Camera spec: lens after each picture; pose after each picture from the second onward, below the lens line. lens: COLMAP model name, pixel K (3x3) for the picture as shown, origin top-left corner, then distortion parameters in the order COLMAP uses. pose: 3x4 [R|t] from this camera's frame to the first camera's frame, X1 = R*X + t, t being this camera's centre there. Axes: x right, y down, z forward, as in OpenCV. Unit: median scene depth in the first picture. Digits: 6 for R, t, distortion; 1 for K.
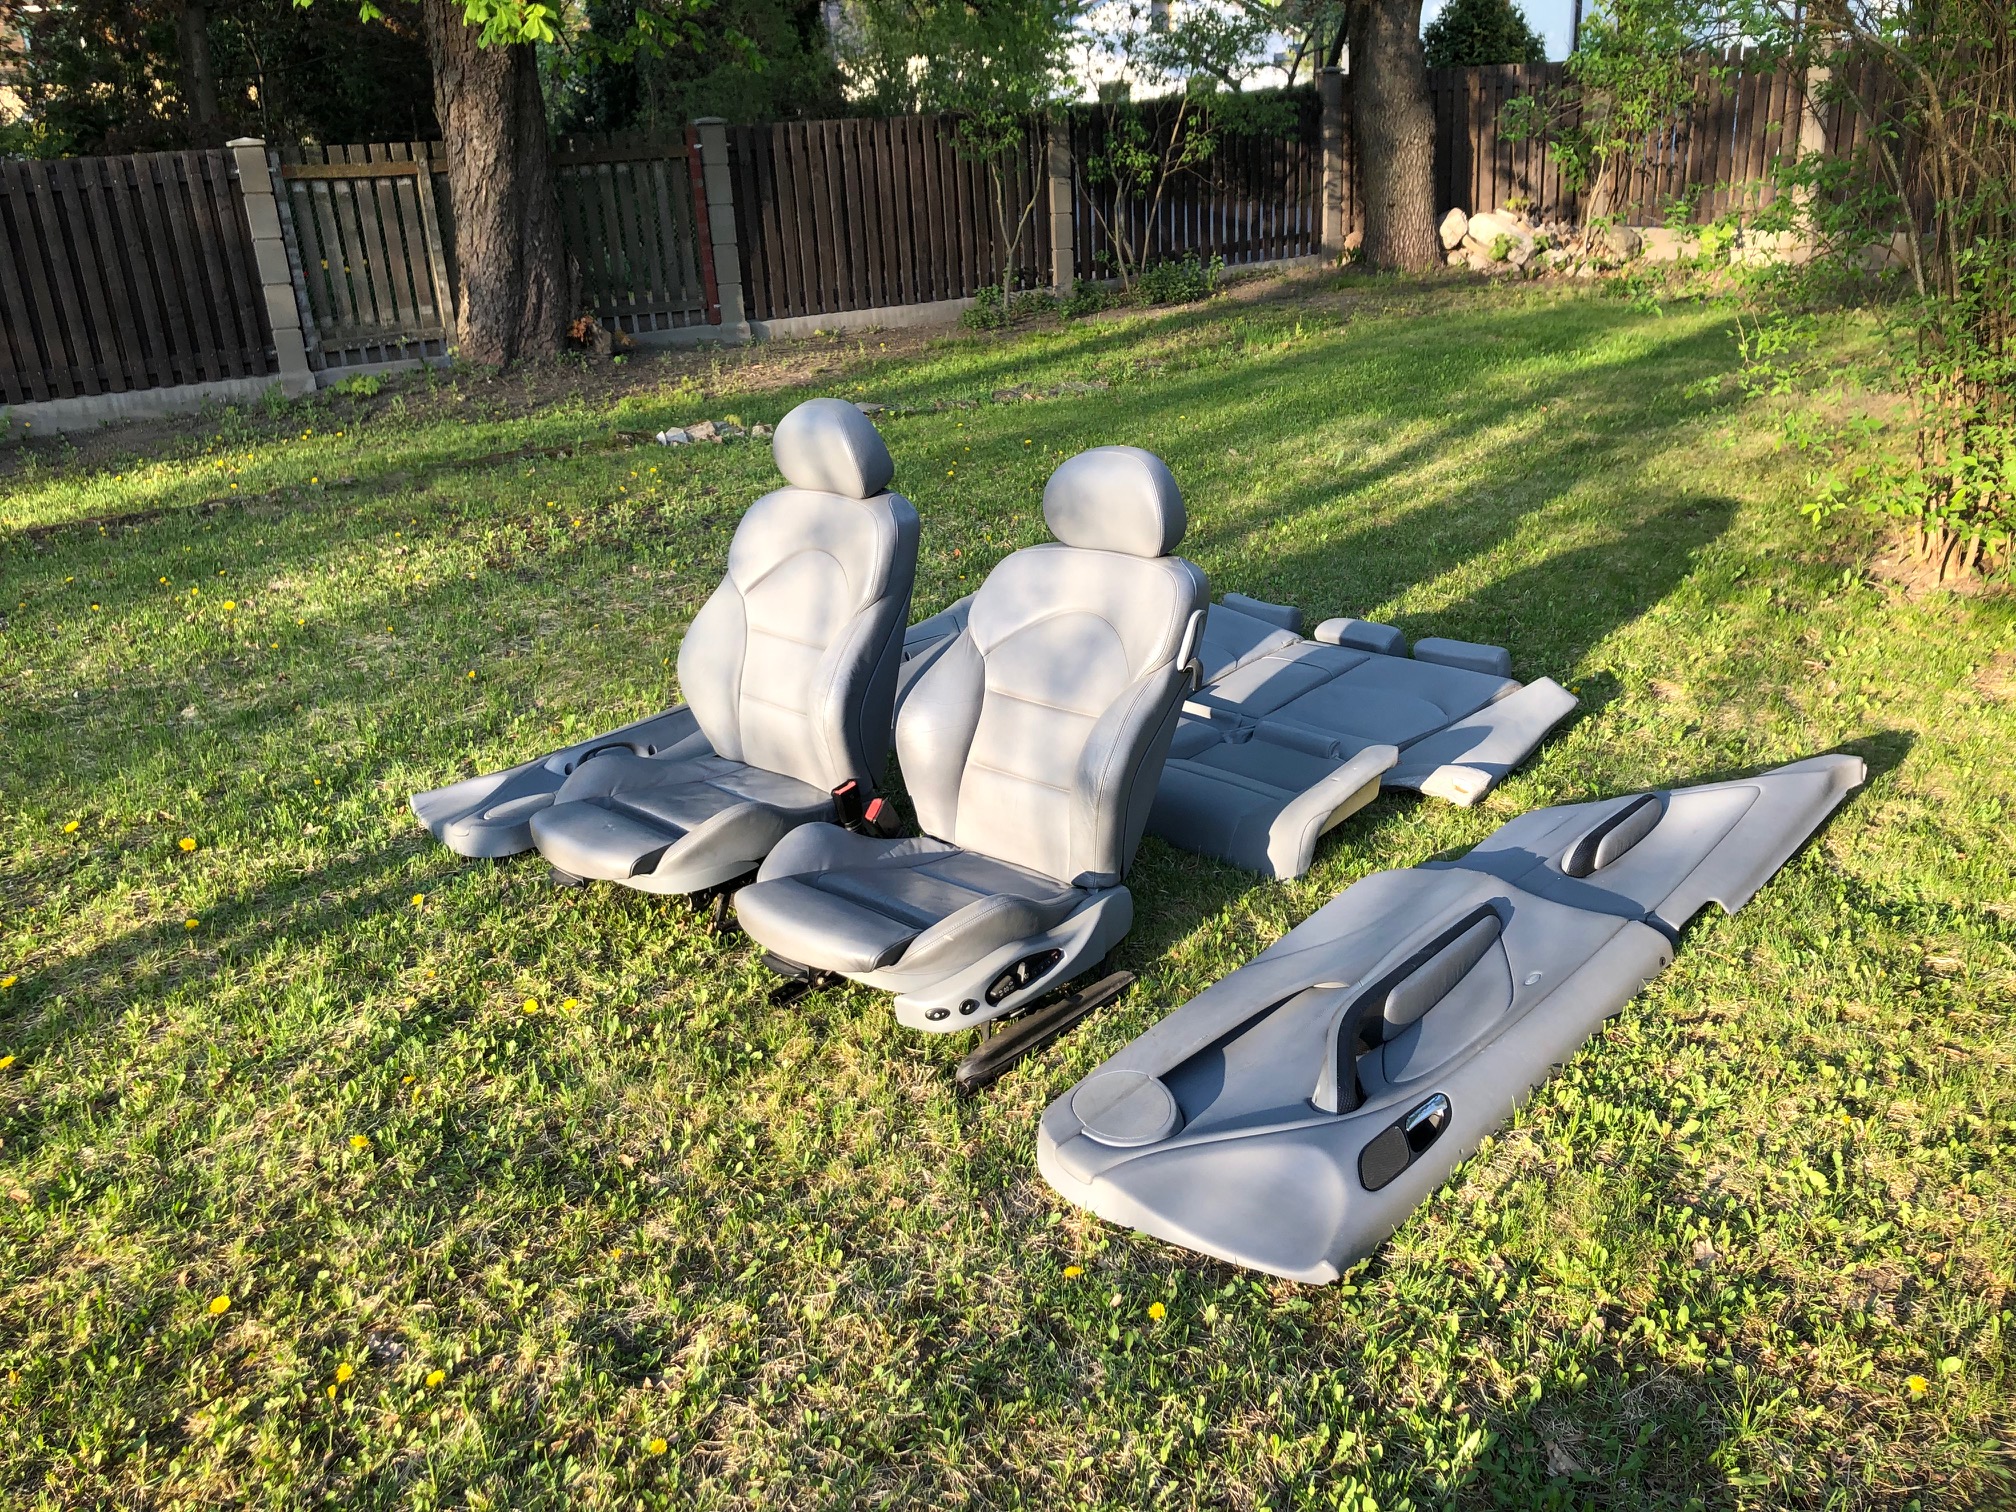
lens RADIAL K [[1646.1, 0, 1008.0], [0, 1646.1, 756.0], [0, 0, 1]] dist [0.085823, -0.253766]
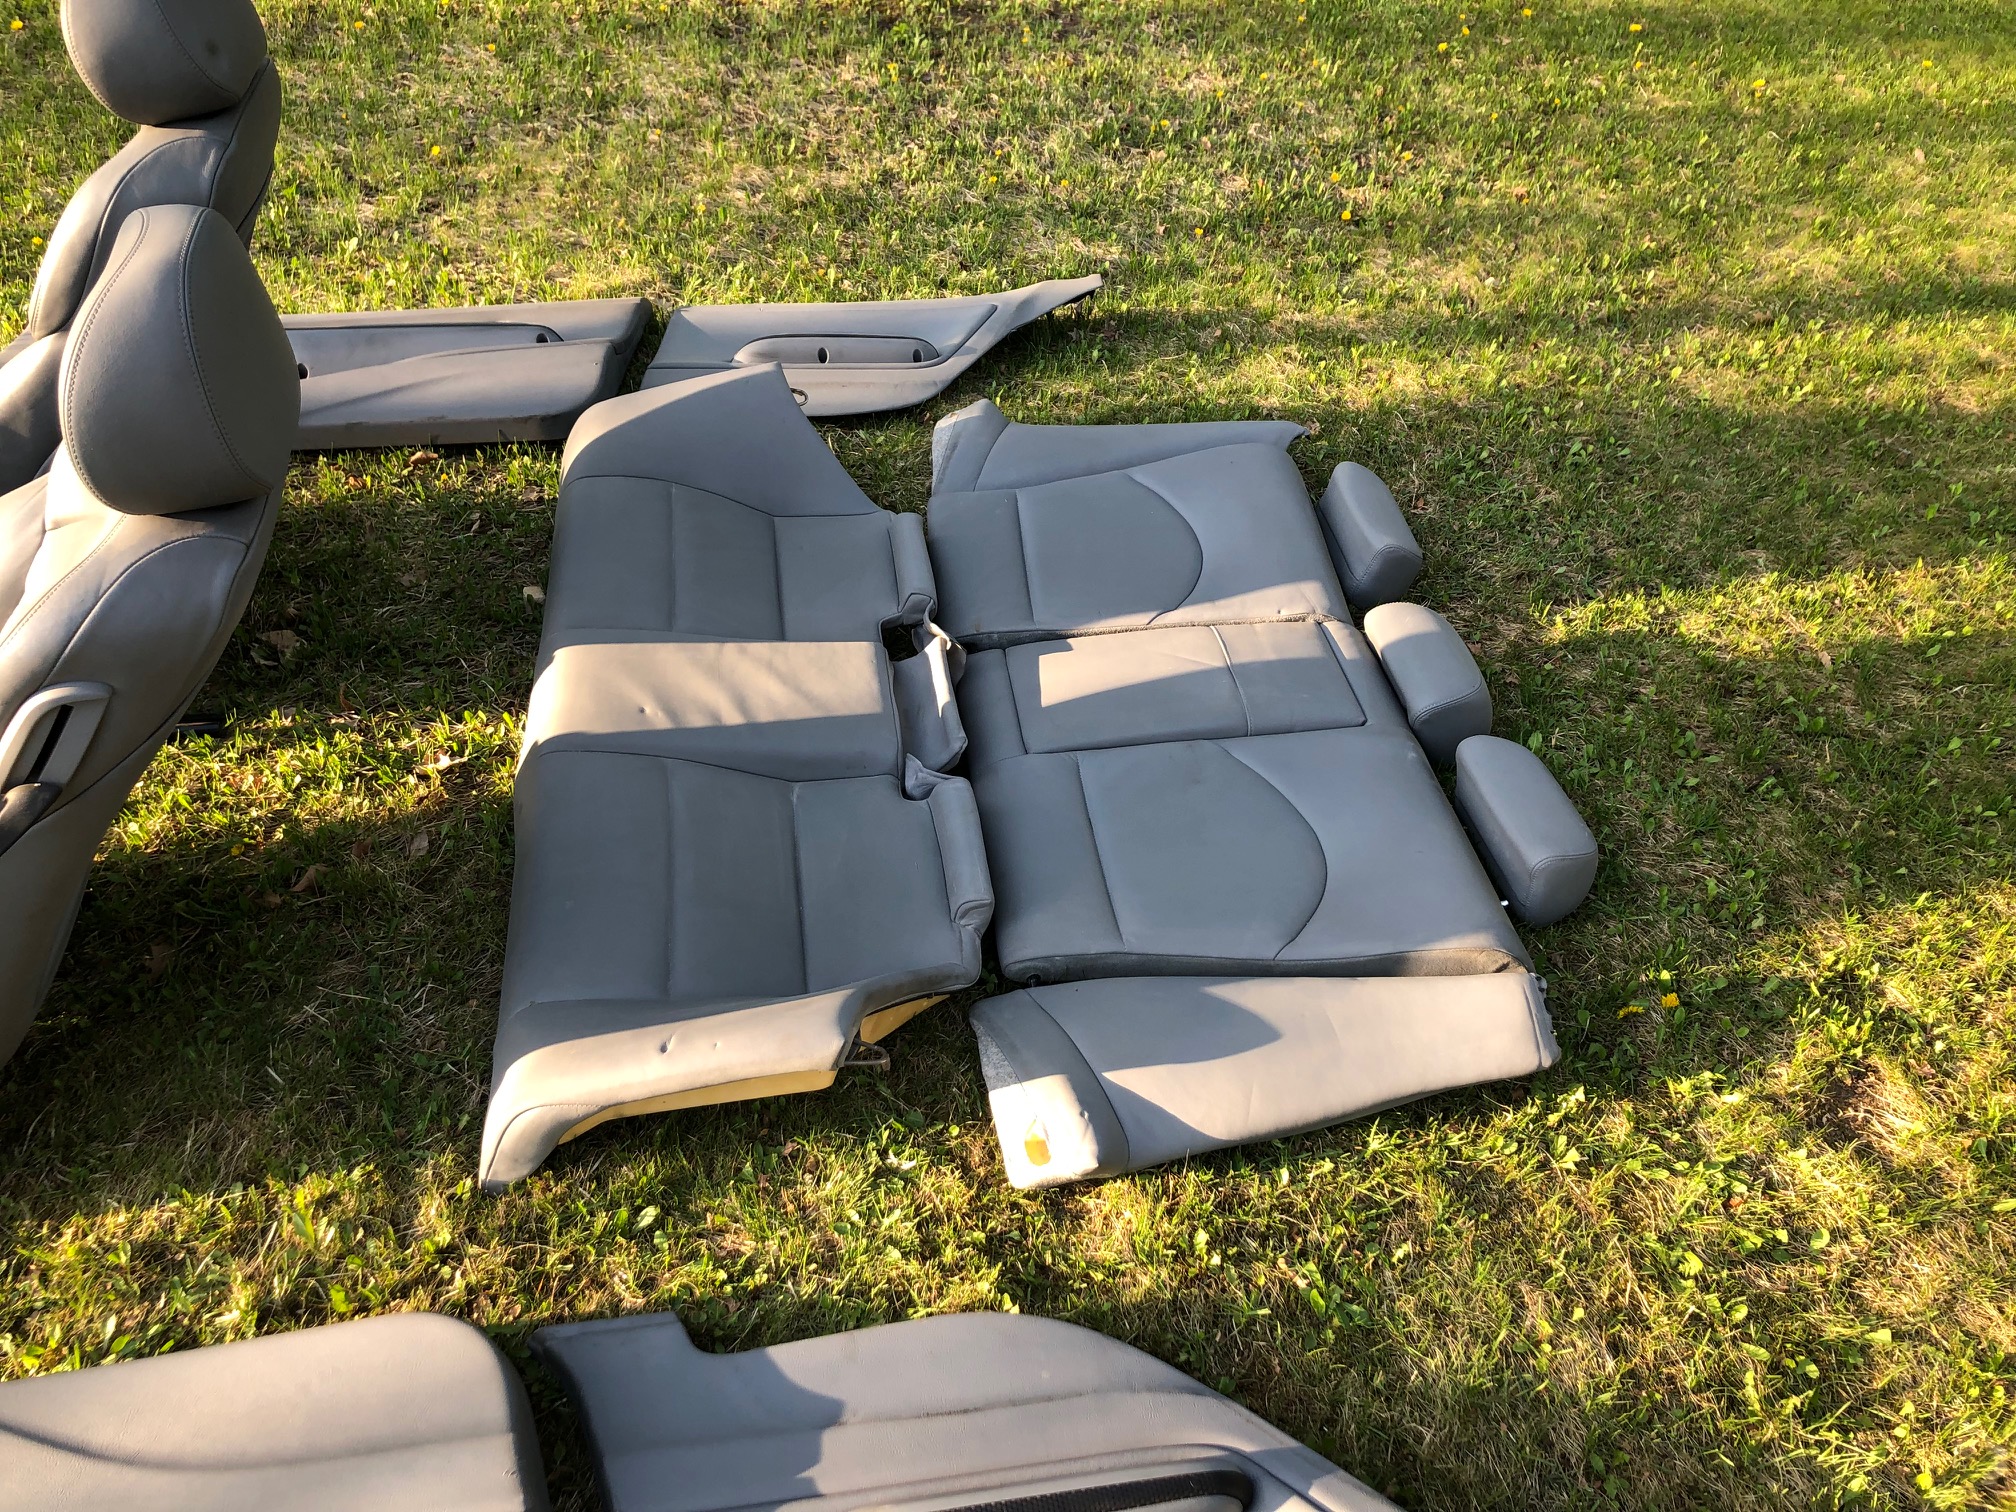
lens RADIAL K [[1654.7, 0, 1008.0], [0, 1654.7, 756.0], [0, 0, 1]] dist [-0.006425, 0.040274]
pose [[0.804156, 0.465266, -0.369946, 0.296118], [-0.321873, 0.864061, 0.387035, -0.193775], [0.499730, -0.192161, 0.844597, 0.465887]]
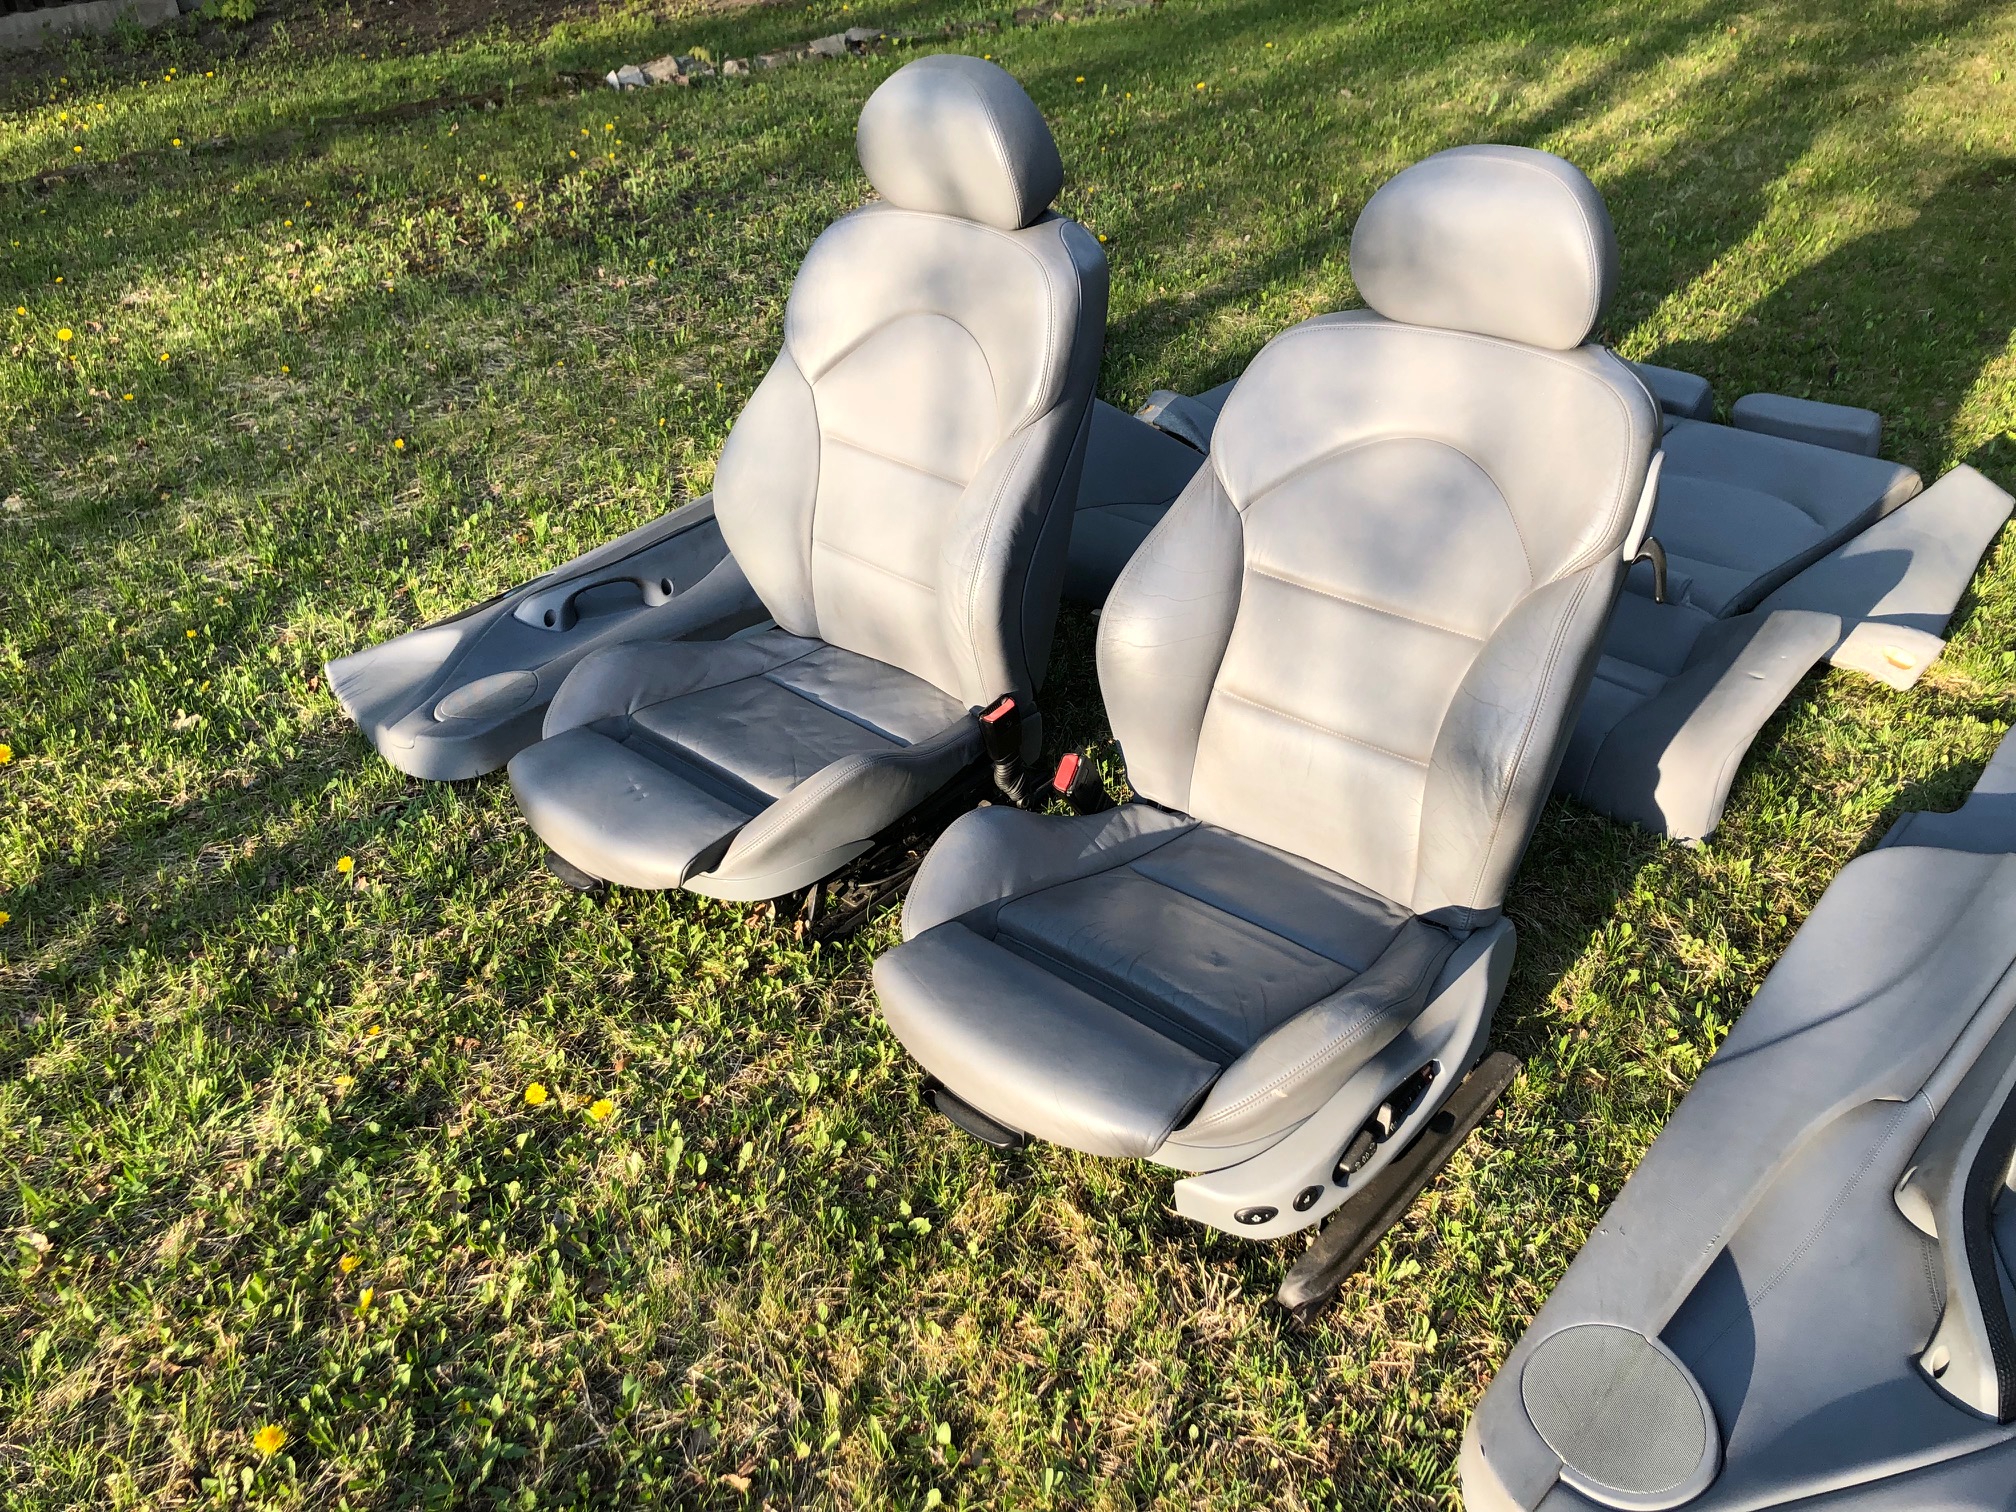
lens RADIAL K [[1654.7, 0, 1008.0], [0, 1654.7, 756.0], [0, 0, 1]] dist [-0.006425, 0.040274]
pose [[0.999562, -0.020027, 0.021796, -0.076146], [0.015028, 0.977756, 0.209206, -0.066489], [-0.025501, -0.208786, 0.977629, 0.258534]]
